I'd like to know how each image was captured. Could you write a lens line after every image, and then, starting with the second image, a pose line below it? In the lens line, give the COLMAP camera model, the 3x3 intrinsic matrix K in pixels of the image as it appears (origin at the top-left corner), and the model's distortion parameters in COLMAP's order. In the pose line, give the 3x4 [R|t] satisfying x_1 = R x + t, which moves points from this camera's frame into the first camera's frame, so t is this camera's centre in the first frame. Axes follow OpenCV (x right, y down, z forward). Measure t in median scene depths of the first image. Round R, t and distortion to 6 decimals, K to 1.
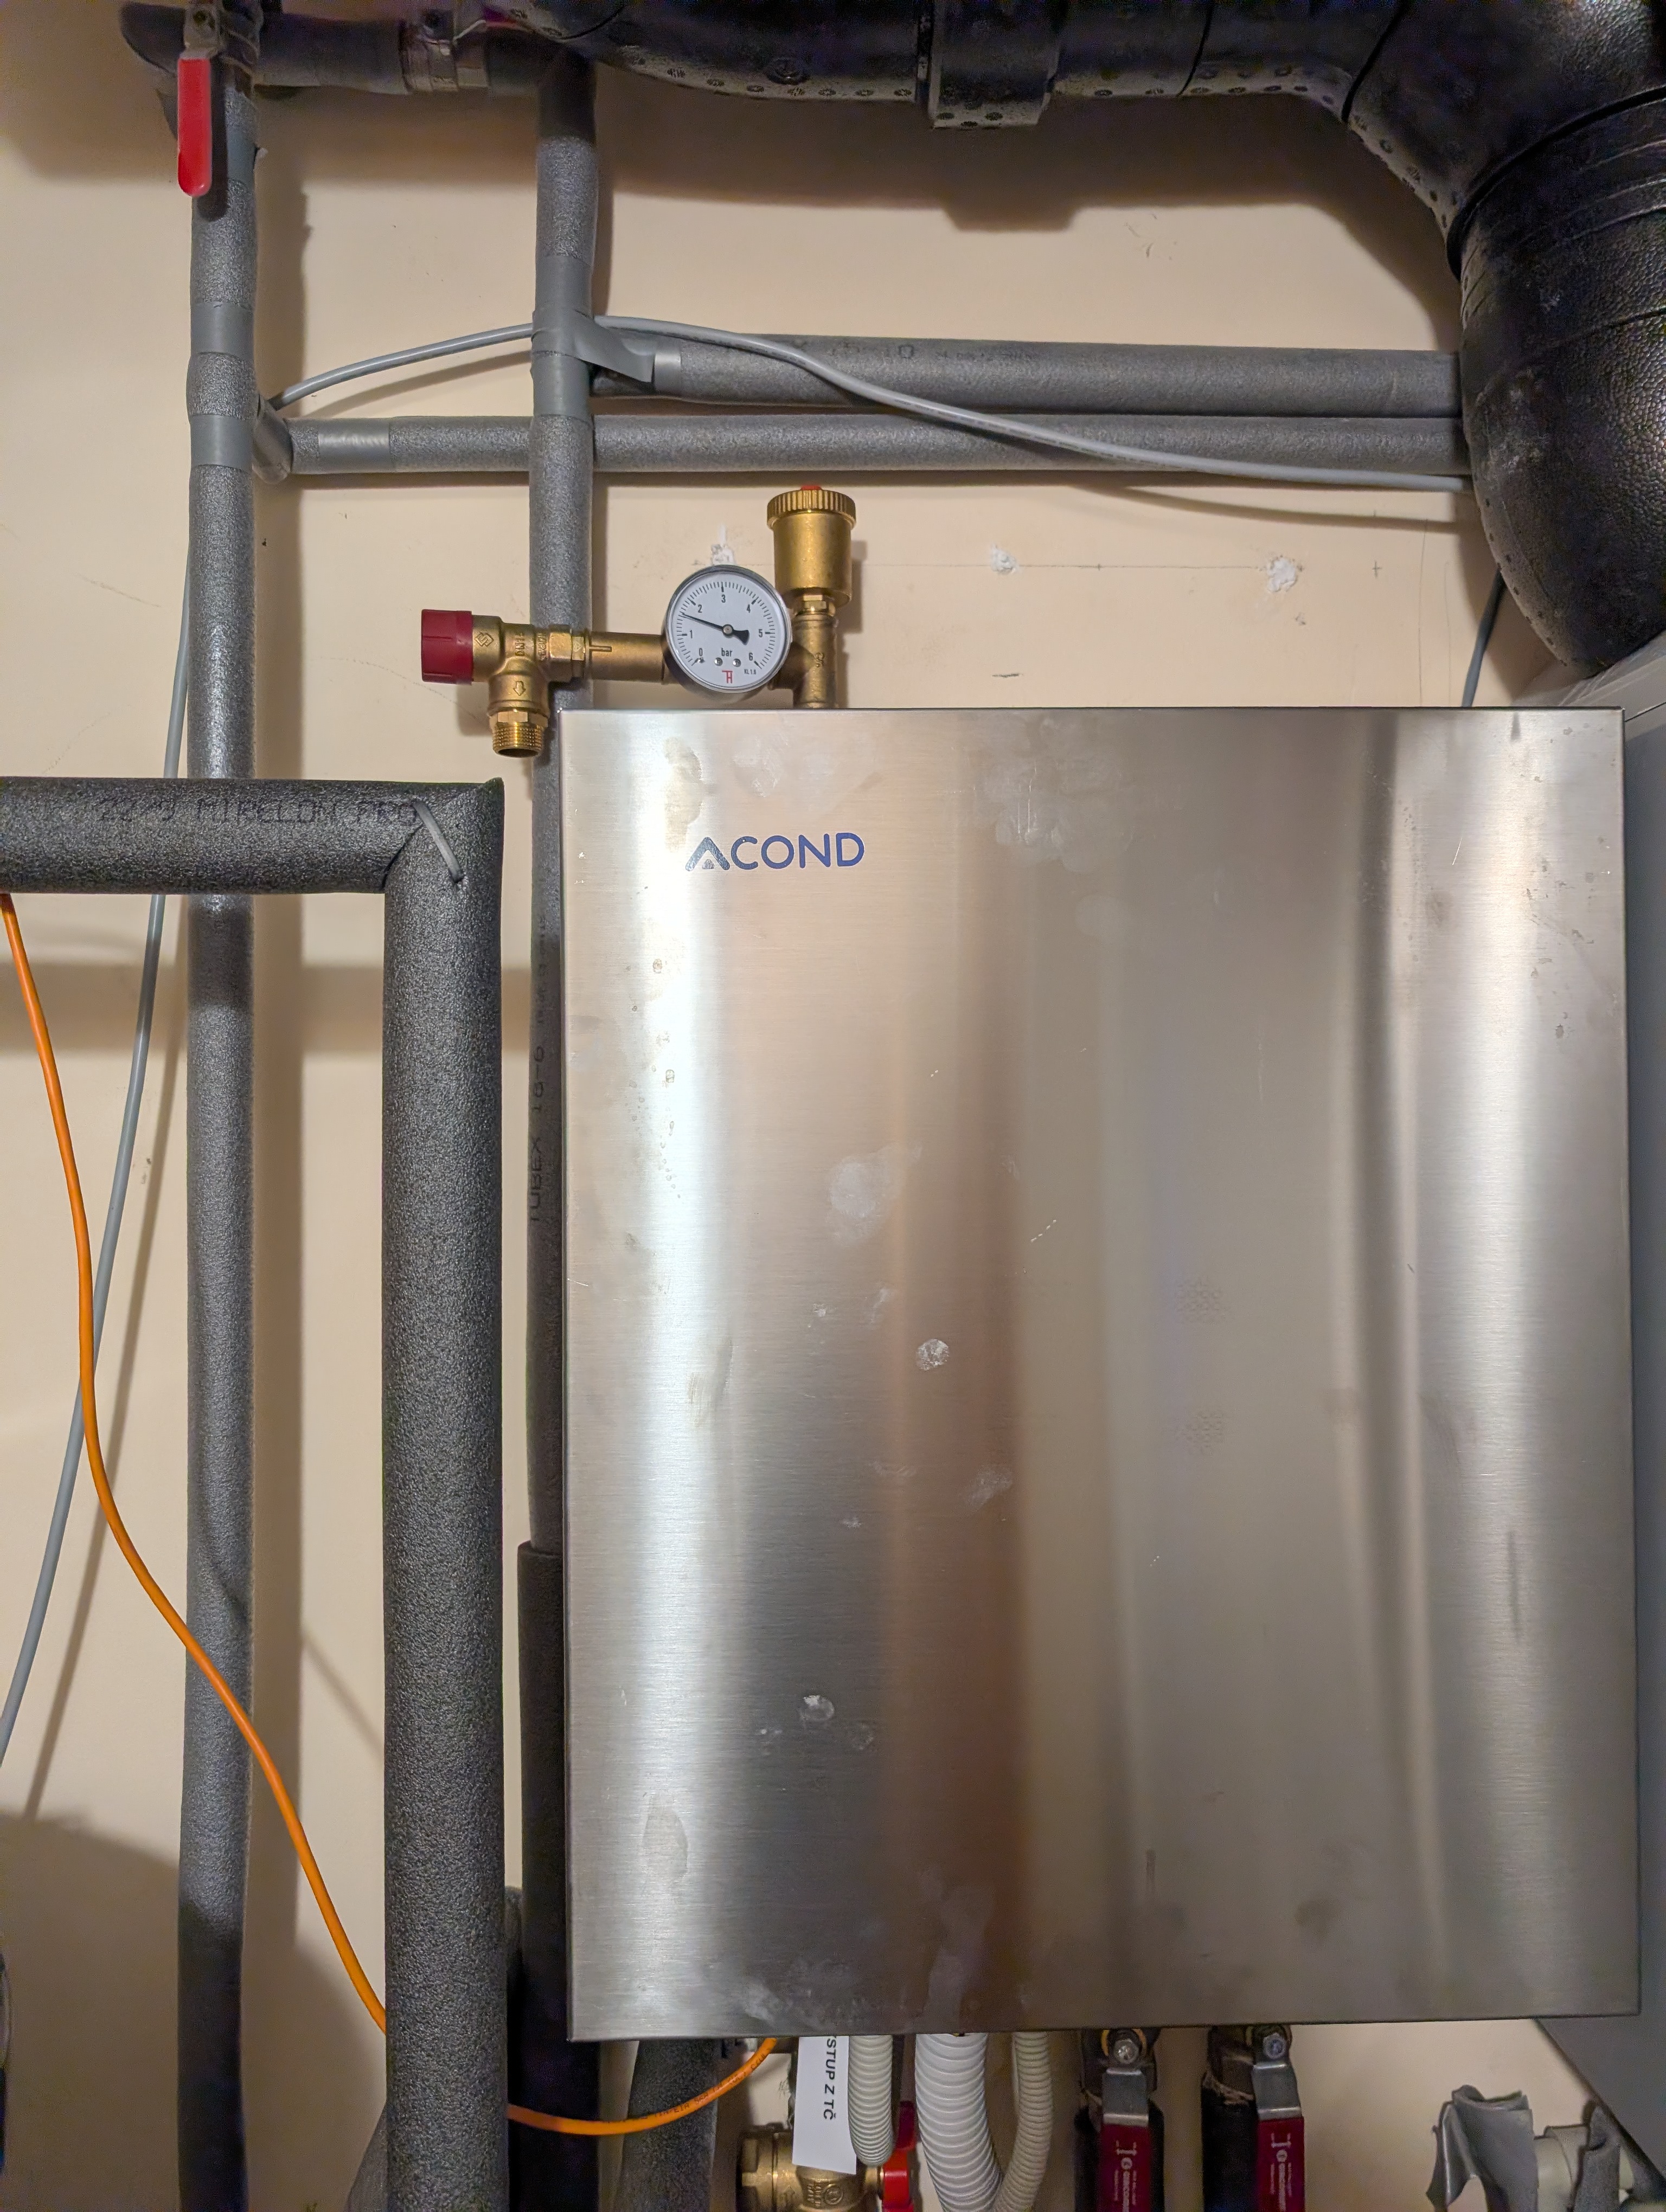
lens RADIAL K [[1647.8, 0, 848.3], [0, 1647.8, 1099.9], [0, 0, 1]] dist [0.005944, -0.002597]
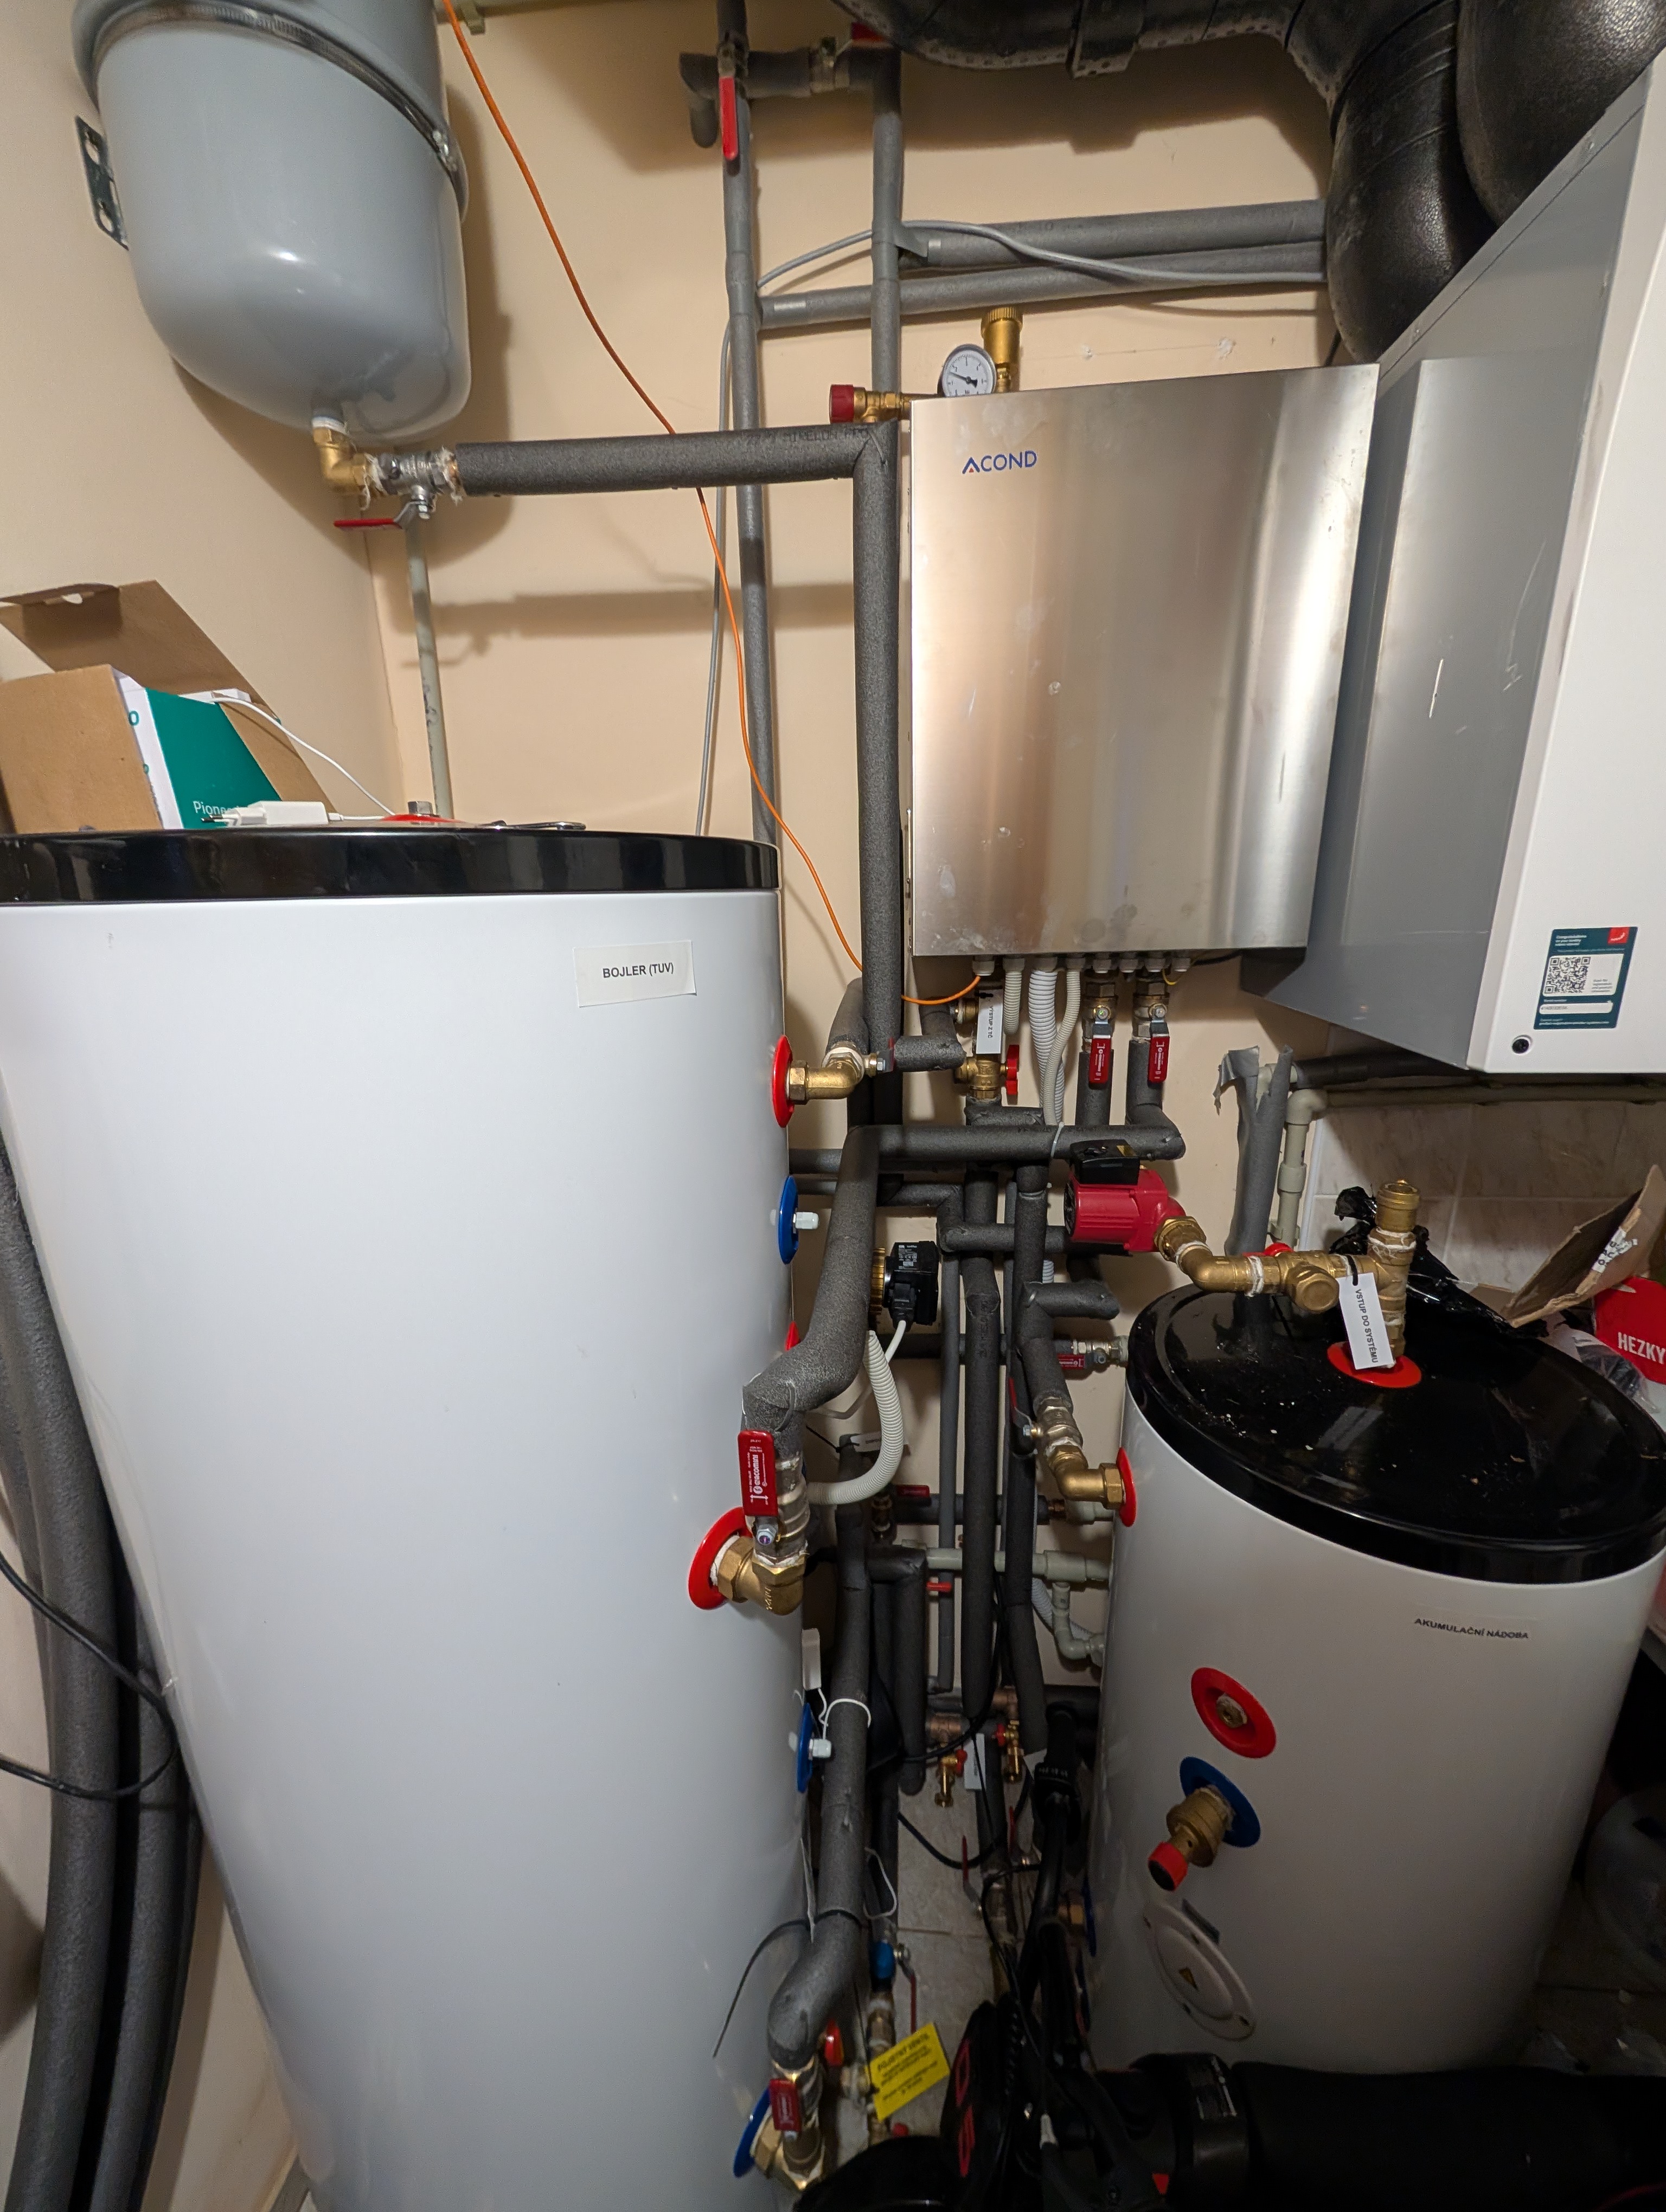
lens RADIAL K [[847.1, 0, 832.5], [0, 847.1, 1118.7], [0, 0, 1]] dist [0.002918, 0.000012]
pose [[0.993641, 0.011288, -0.112023, -0.106482], [0.021234, 0.958319, 0.284910, 0.322050], [0.110570, -0.285477, 0.951986, -0.385346]]
